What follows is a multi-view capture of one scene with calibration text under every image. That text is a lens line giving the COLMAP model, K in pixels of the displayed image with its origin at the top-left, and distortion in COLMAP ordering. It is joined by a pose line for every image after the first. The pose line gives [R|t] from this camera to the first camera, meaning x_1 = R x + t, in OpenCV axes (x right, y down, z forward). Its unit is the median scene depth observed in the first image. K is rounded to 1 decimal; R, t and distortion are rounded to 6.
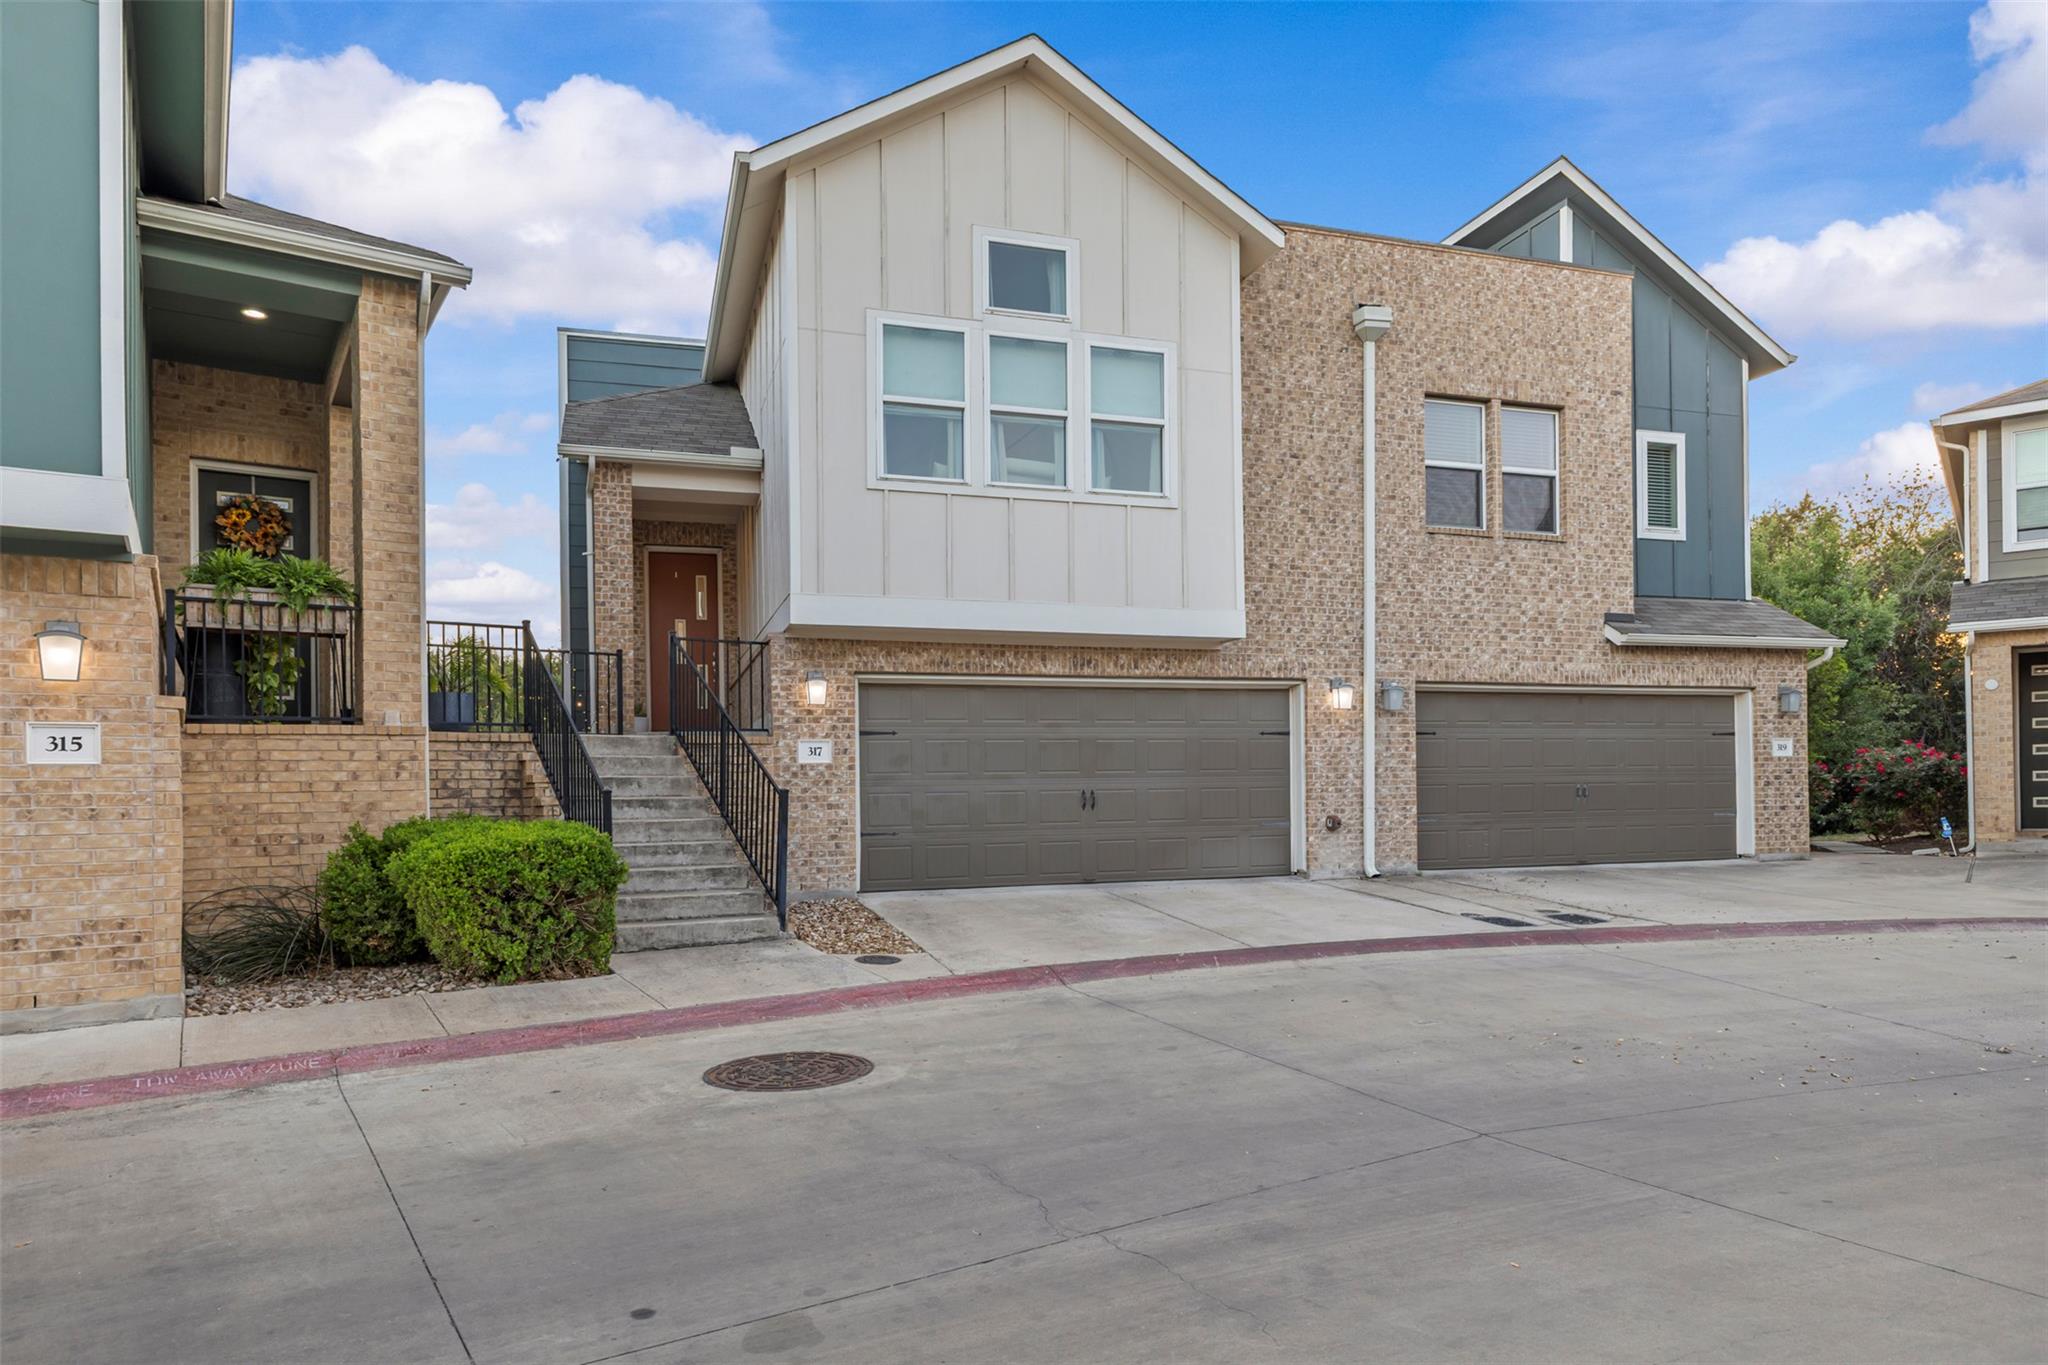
lens RADIAL K [[1241.3, 0, 1004.6], [0, 1241.3, 735.6], [0, 0, 1]] dist [0.013597, -0.012014]
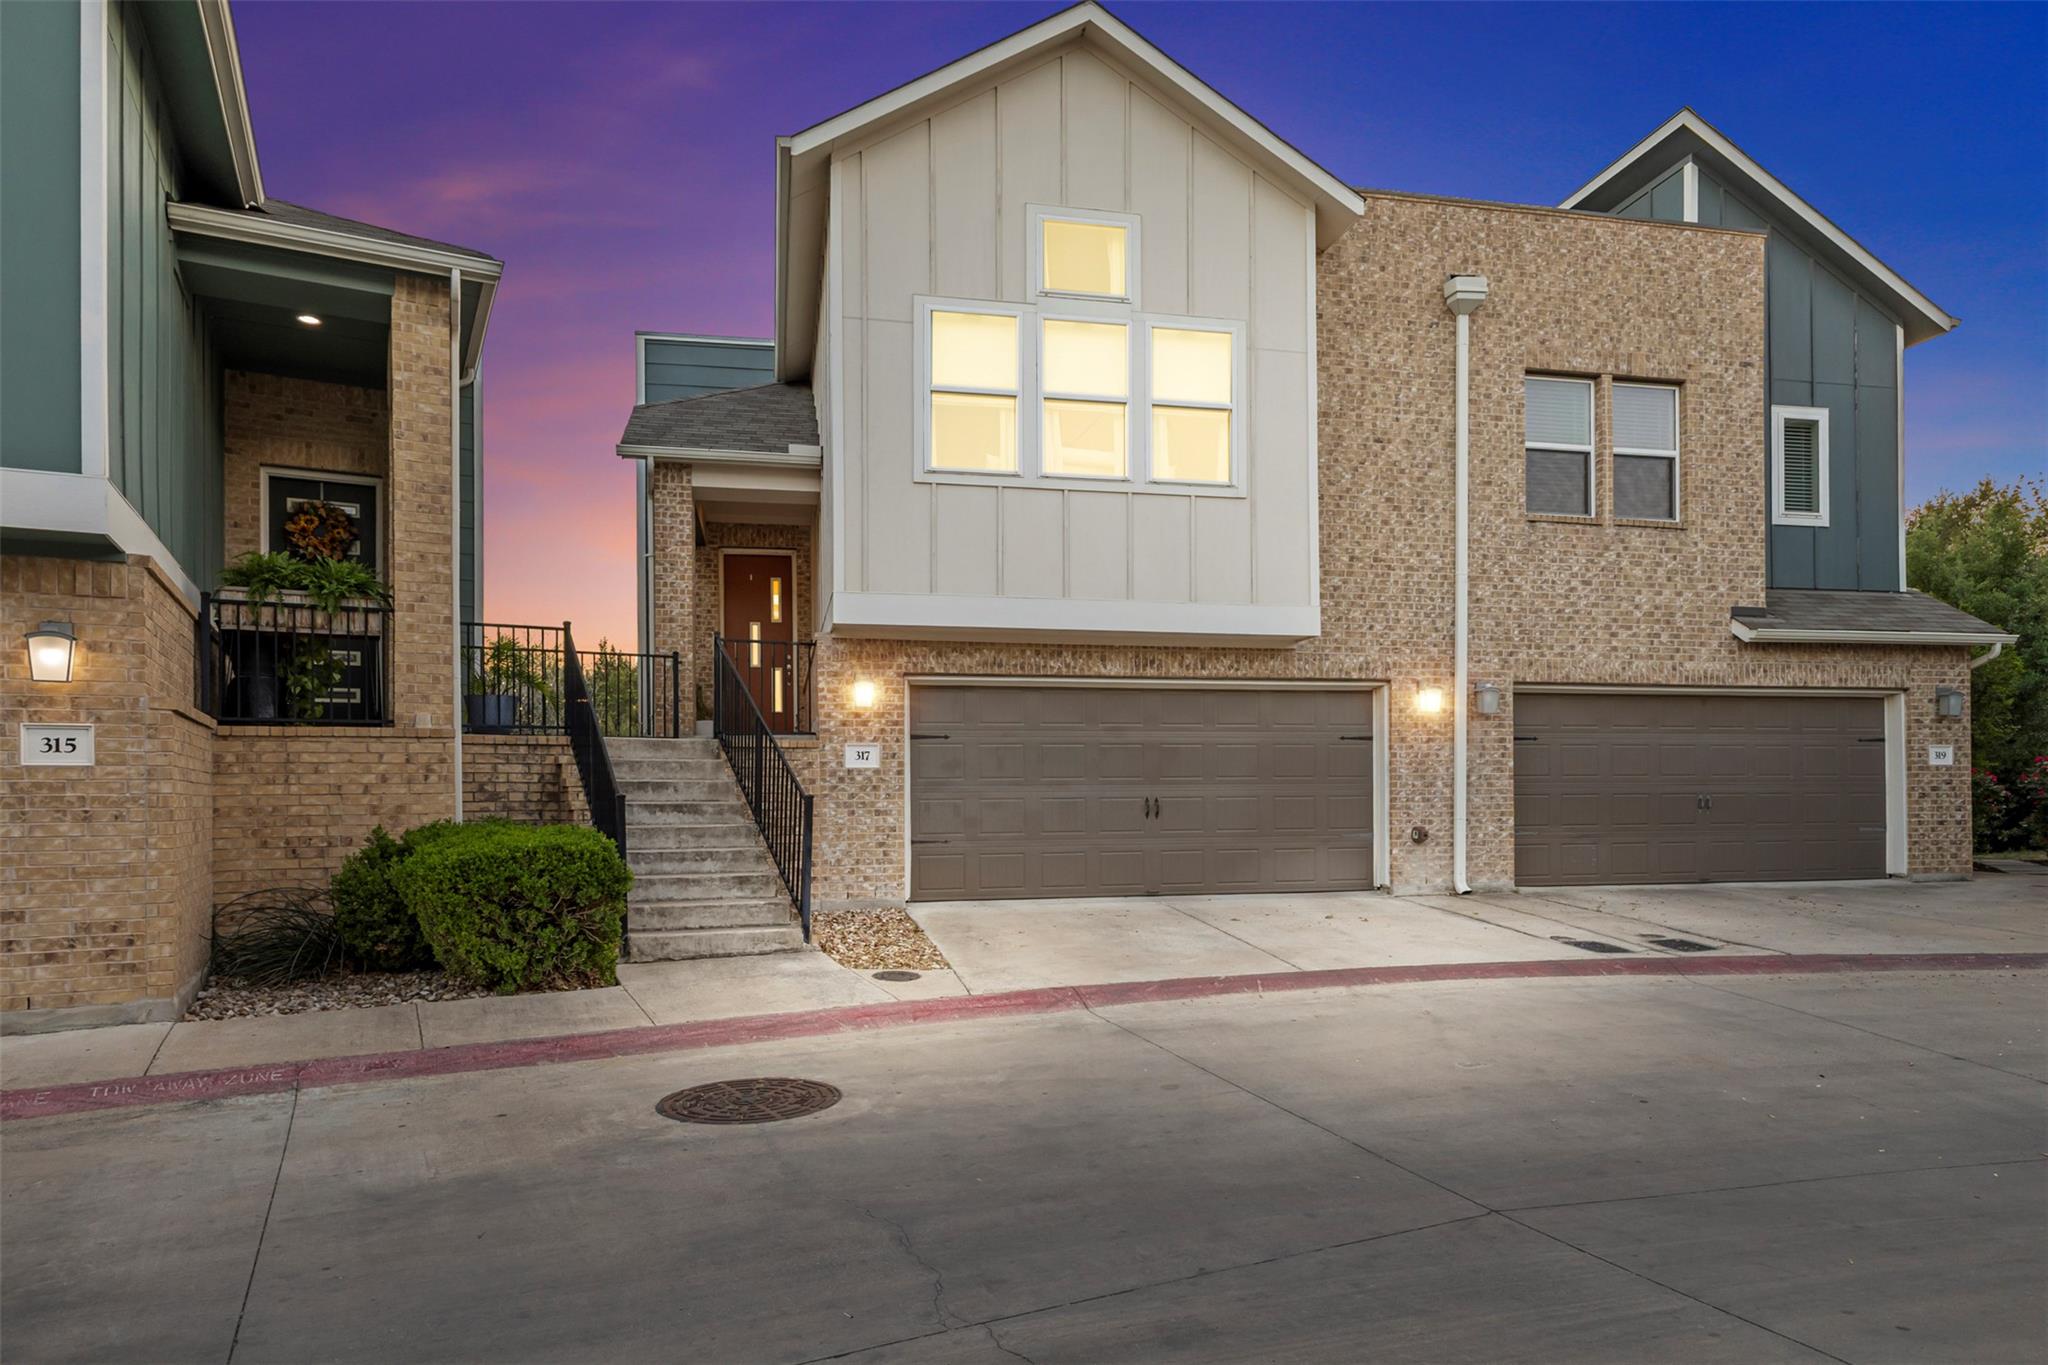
lens RADIAL K [[1241.3, 0, 999.9], [0, 1241.3, 745.1], [0, 0, 1]] dist [0.013597, -0.012014]
pose [[0.994798, 0.002889, -0.101828, 0.051495], [-0.002515, 0.999990, 0.003801, 0.000507], [0.101838, -0.003525, 0.994795, 0.047431]]
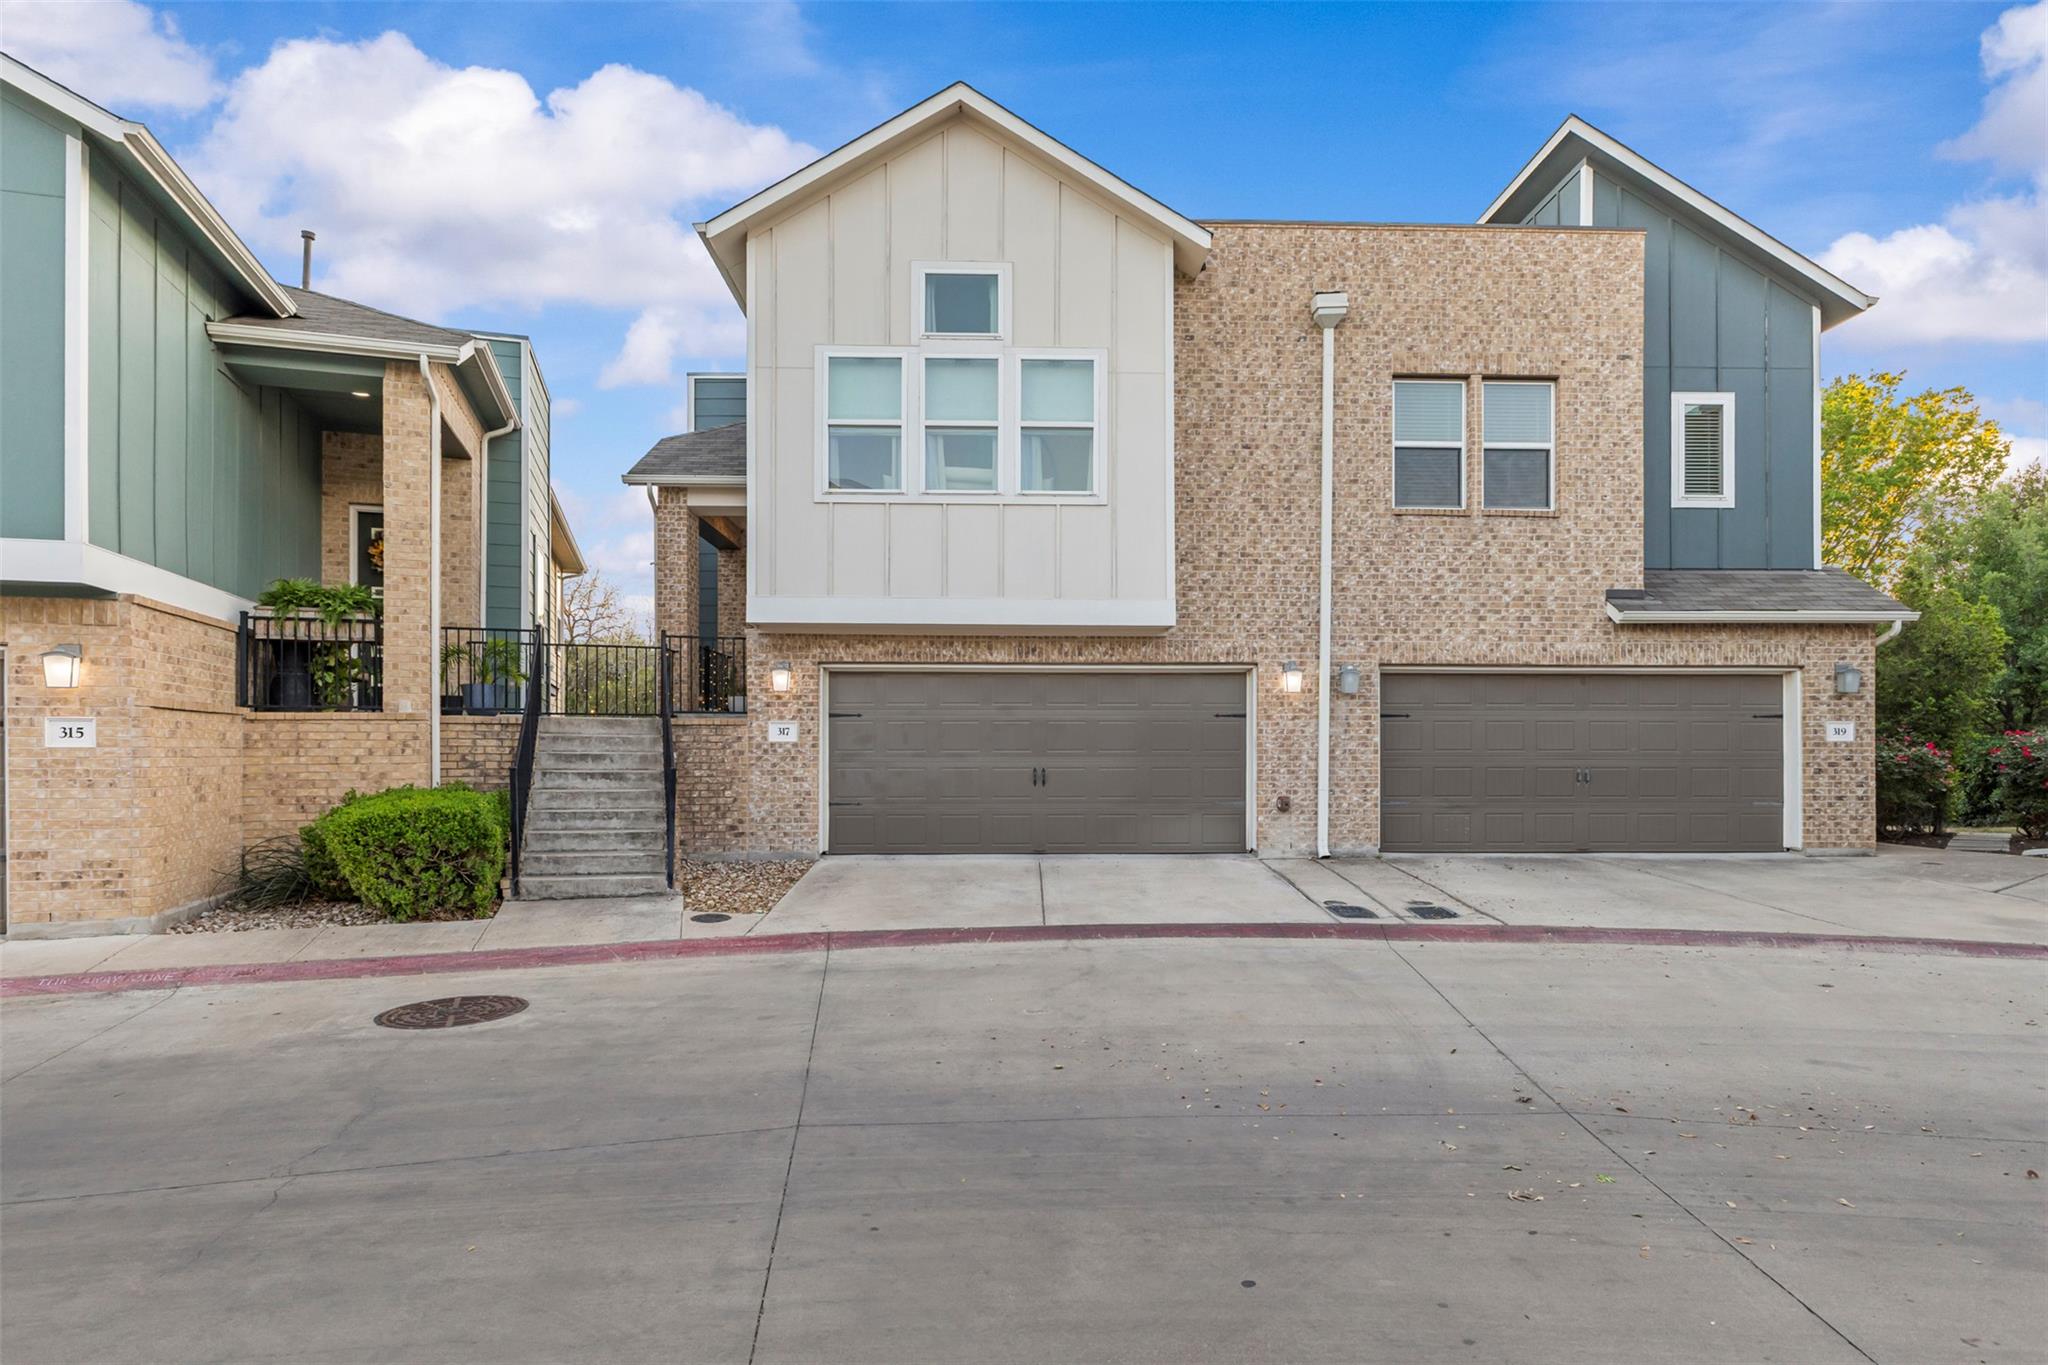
lens RADIAL K [[1118.9, 0, 966.8], [0, 1118.9, 709.5], [0, 0, 1]] dist [0.000139, -0.002435]
pose [[0.960124, 0.002939, -0.279561, 0.298096], [-0.000573, 0.999963, 0.008544, -0.016426], [0.279575, -0.008043, 0.960090, 0.047198]]
